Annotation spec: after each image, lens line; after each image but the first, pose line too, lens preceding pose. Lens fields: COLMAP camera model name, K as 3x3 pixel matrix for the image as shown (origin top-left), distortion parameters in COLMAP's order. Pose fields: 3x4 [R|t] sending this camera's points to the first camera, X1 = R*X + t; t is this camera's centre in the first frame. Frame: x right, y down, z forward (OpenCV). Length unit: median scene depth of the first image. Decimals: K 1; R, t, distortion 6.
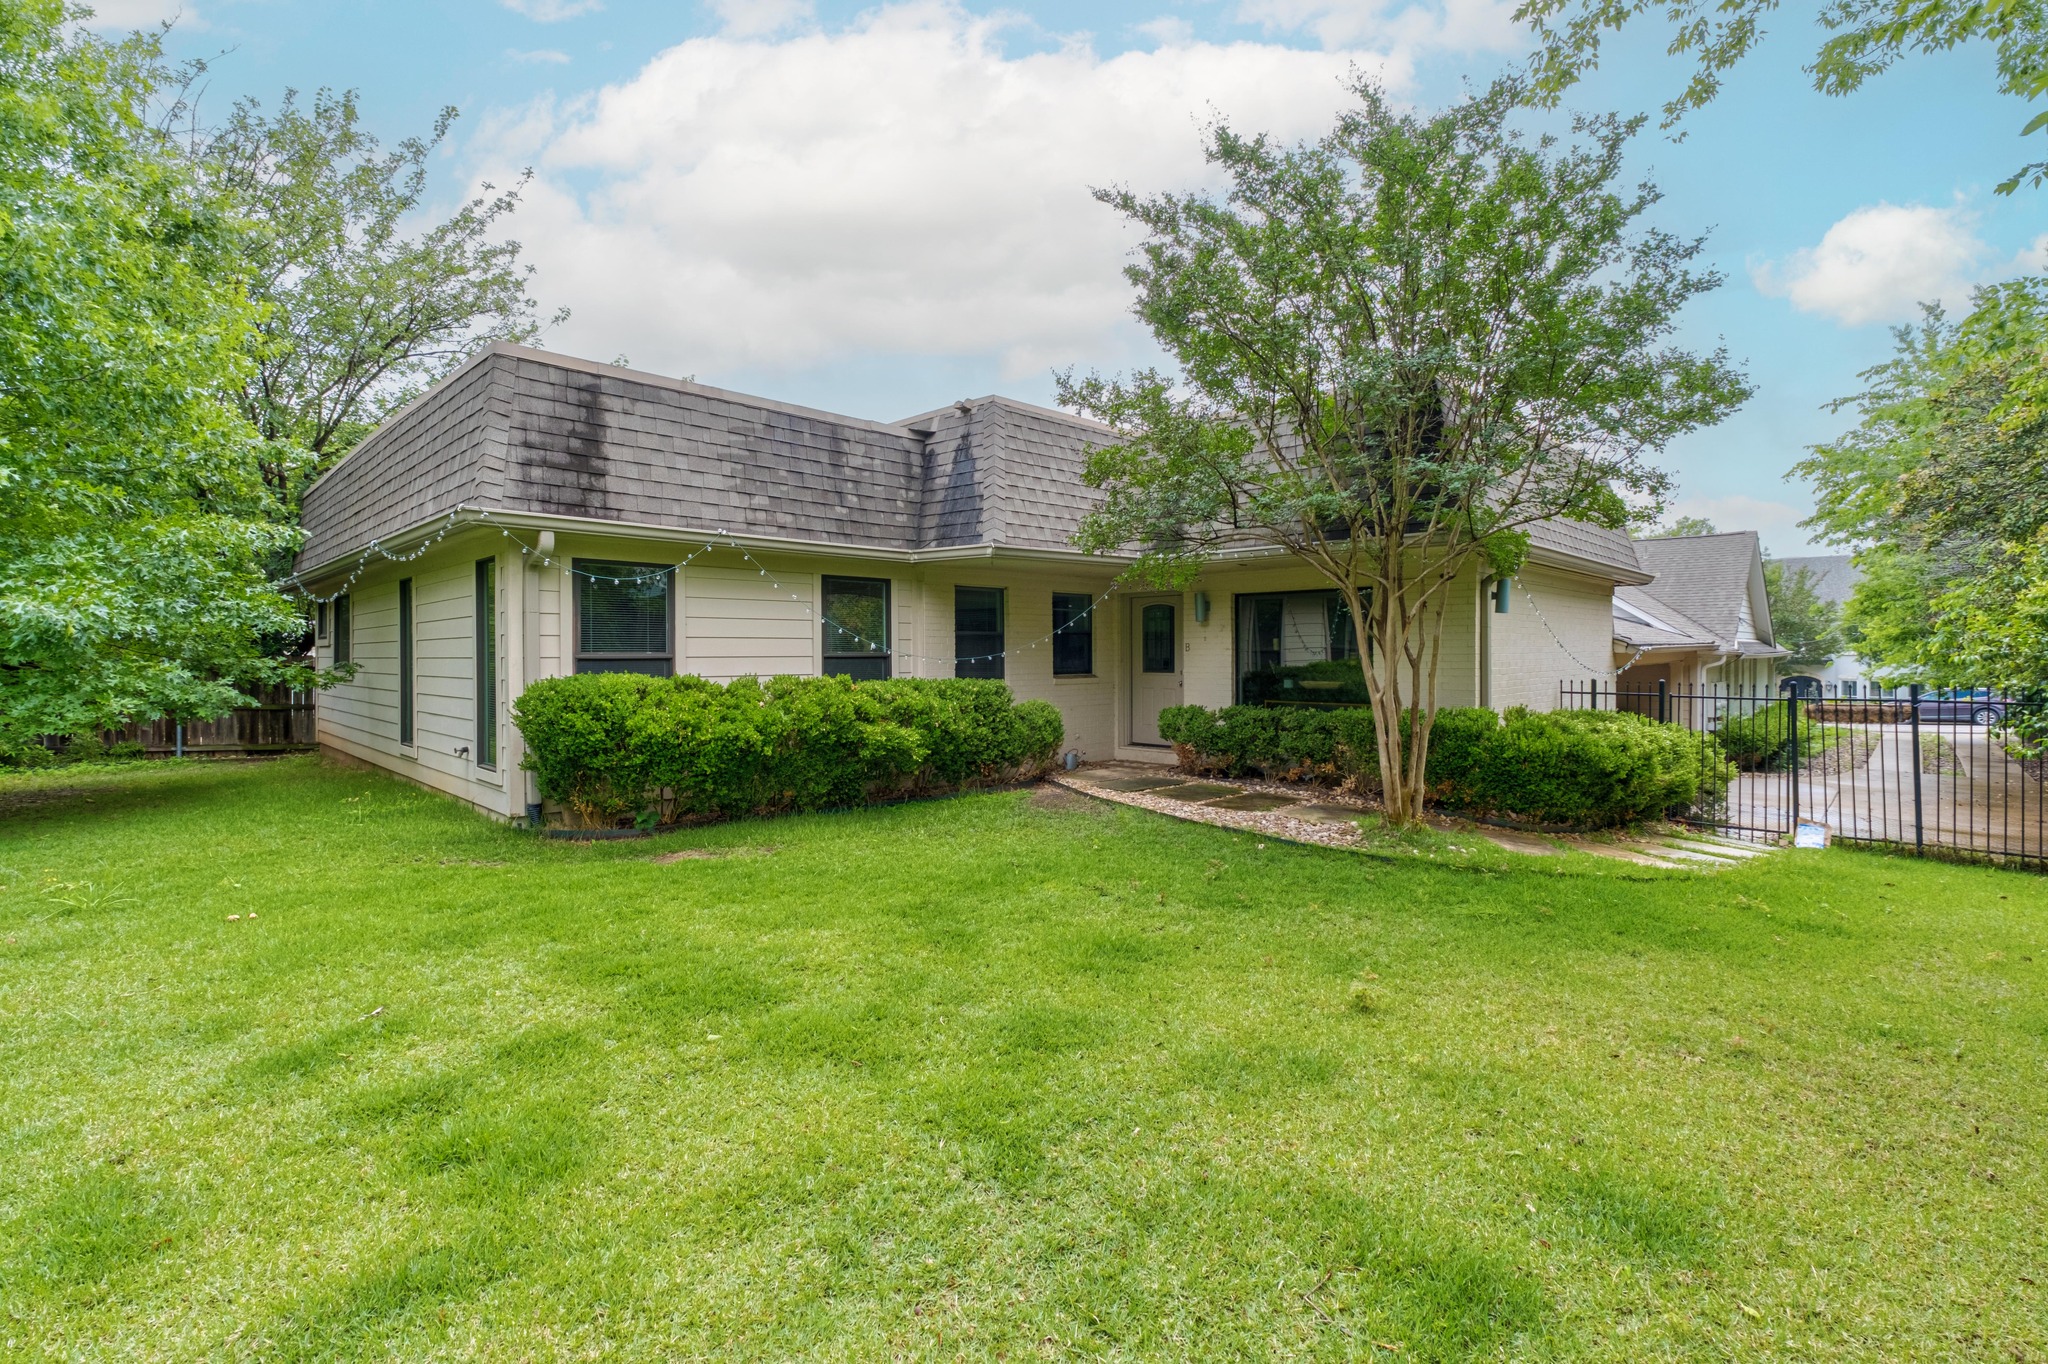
lens RADIAL K [[893.5, 0, 1025.5], [0, 893.5, 655.1], [0, 0, 1]] dist [-0.000932, -0.000324]
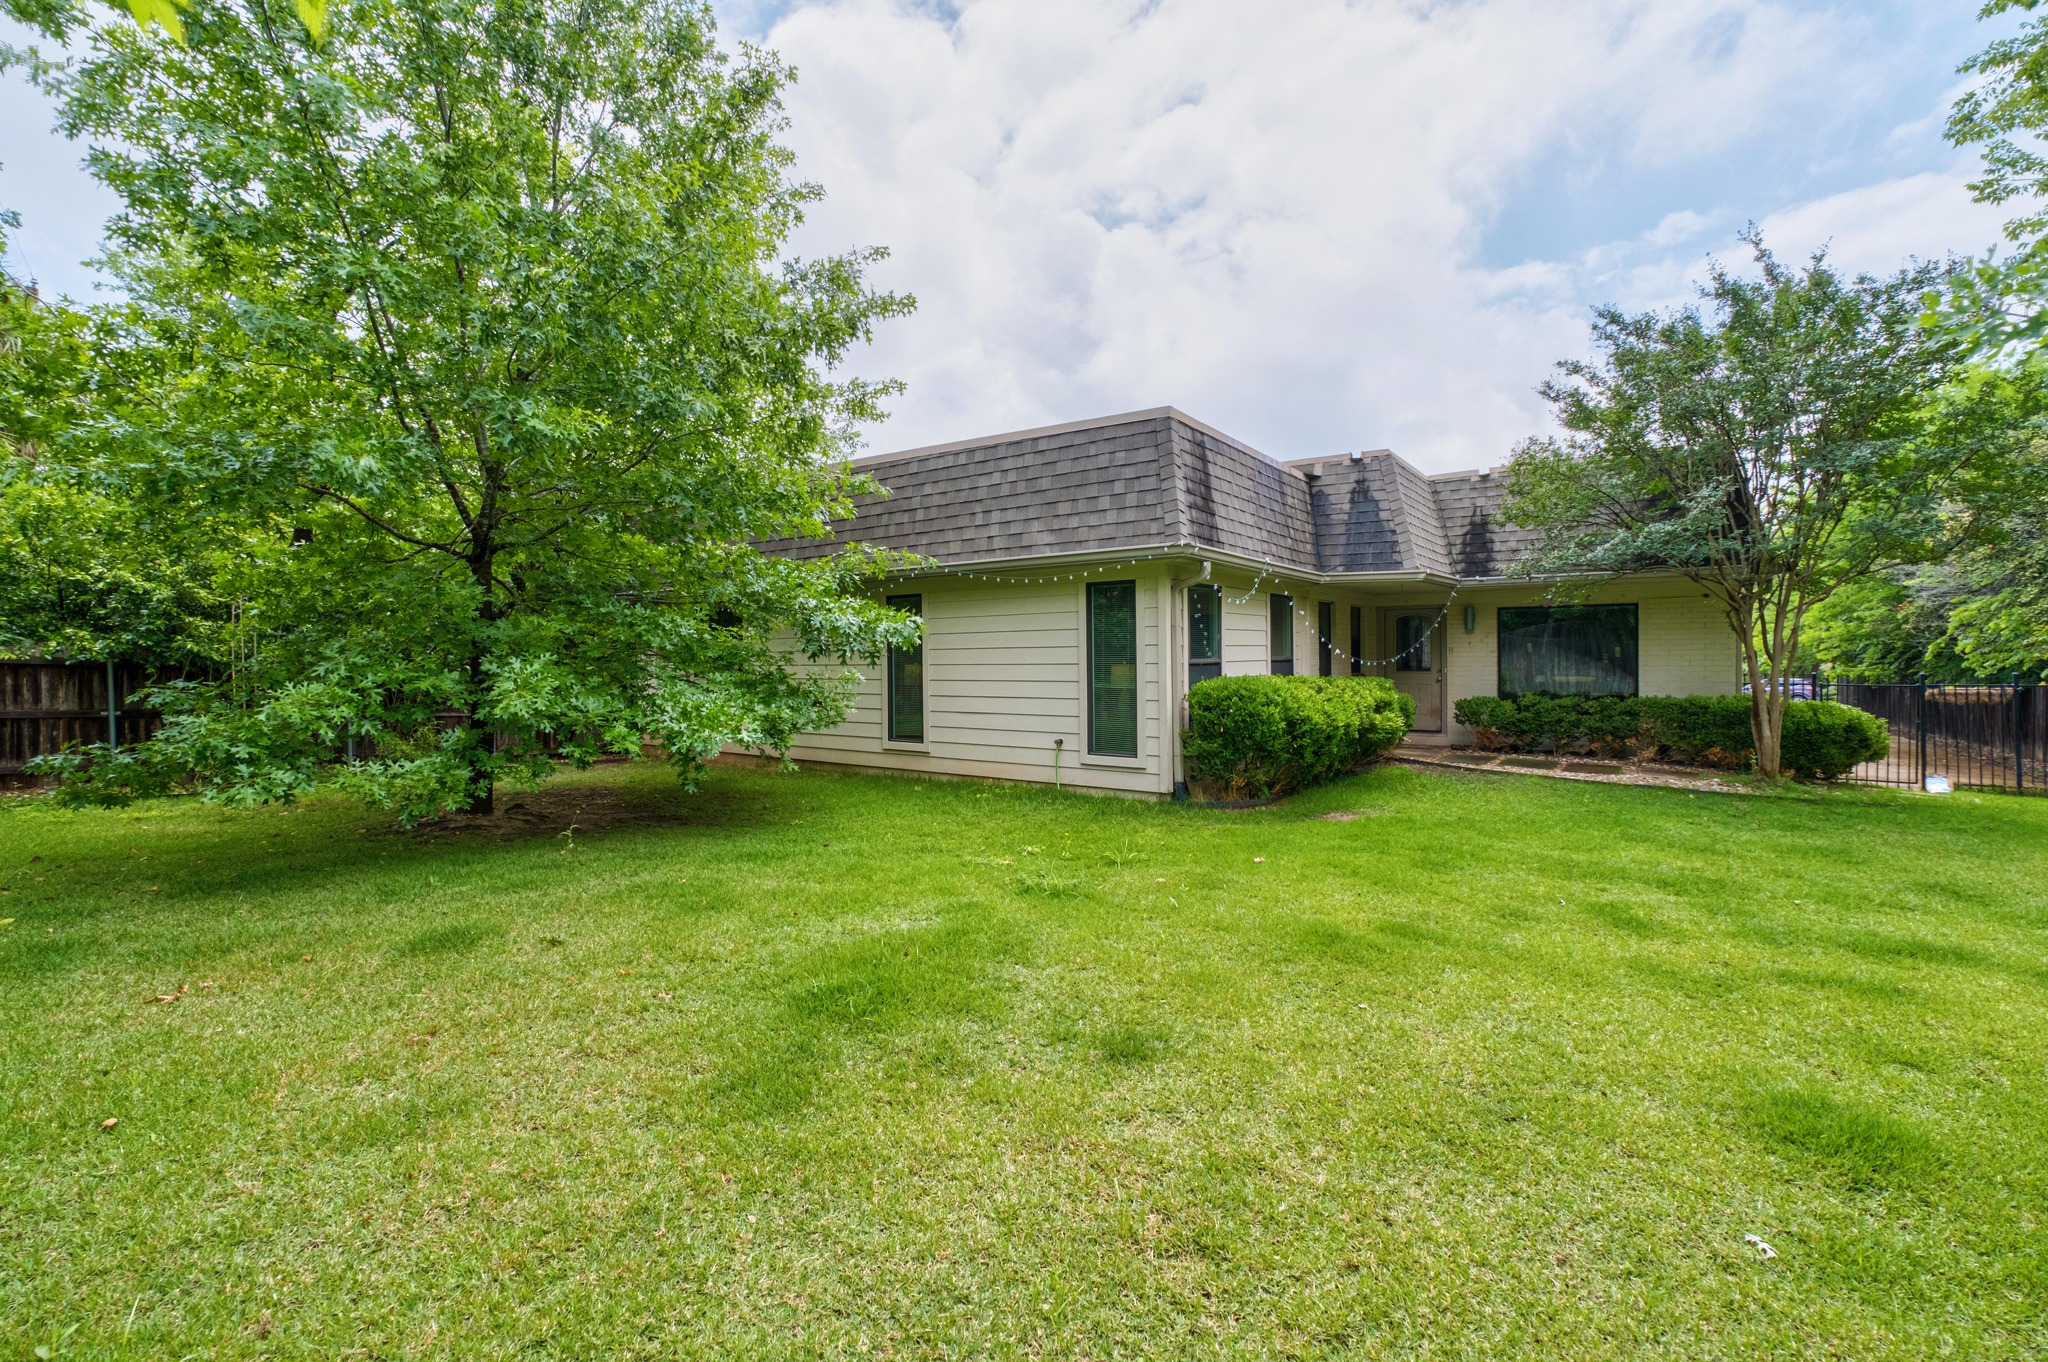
lens RADIAL K [[856.7, 0, 1018.9], [0, 856.7, 658.1], [0, 0, 1]] dist [0.001060, 0.000058]
pose [[0.989254, -0.005390, 0.146109, -0.758644], [0.005293, 0.999985, 0.001049, -0.004913], [-0.146113, -0.000265, 0.989268, -0.109264]]
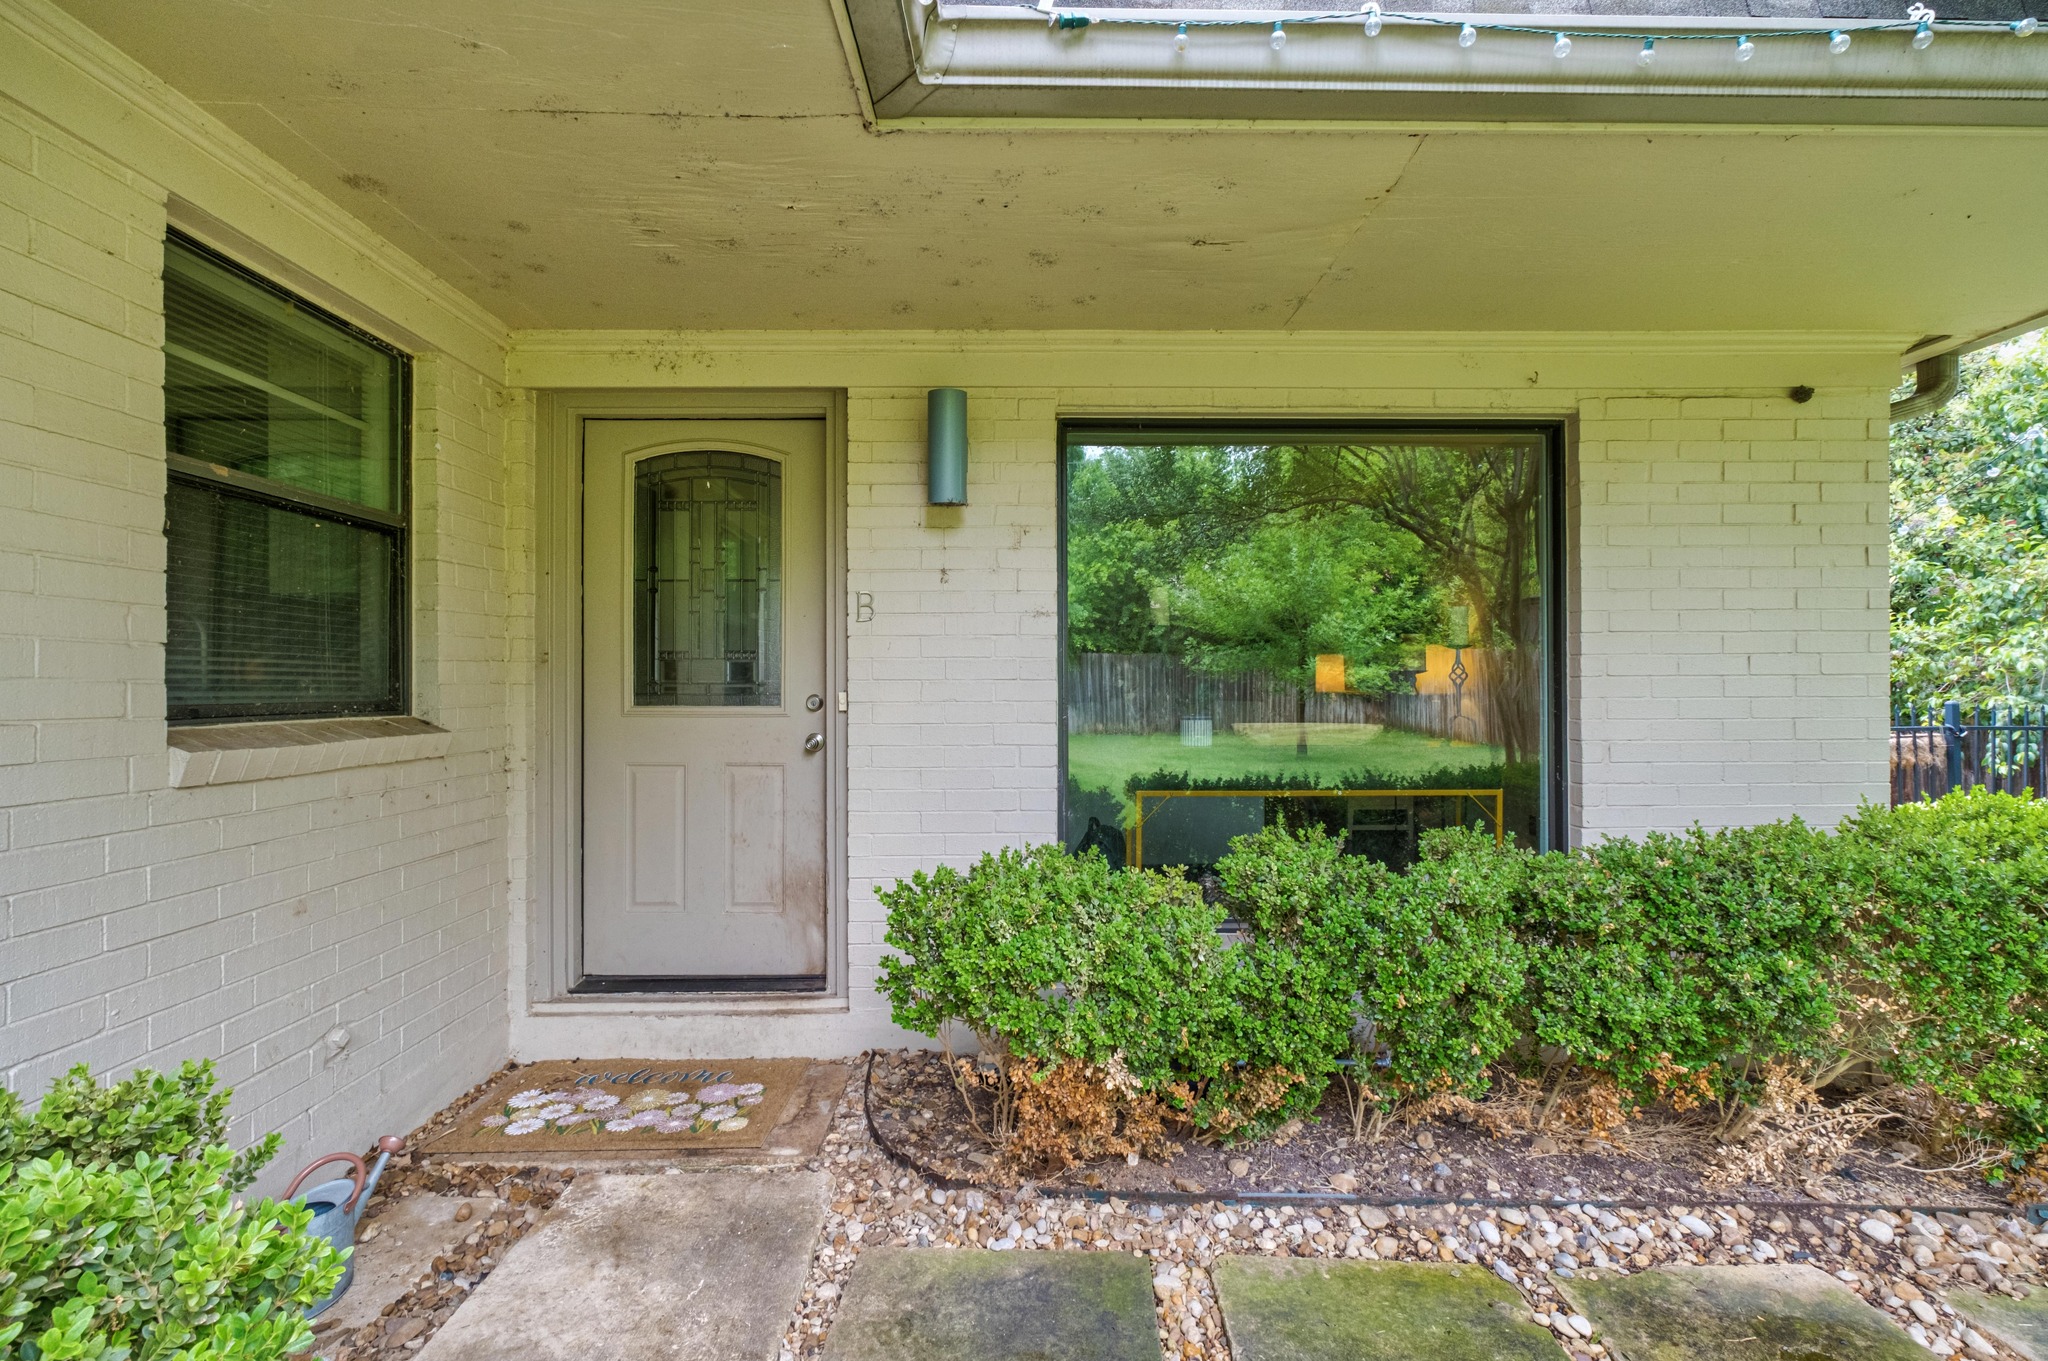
lens RADIAL K [[896.9, 0, 1024.0], [0, 896.9, 680.5], [0, 0, 1]] dist [-0.000255, -0.000080]
pose [[0.707353, 0.007097, 0.706825, 0.035249], [-0.000657, 0.999956, -0.009383, 0.019561], [-0.706860, 0.006173, 0.707326, 1.016675]]
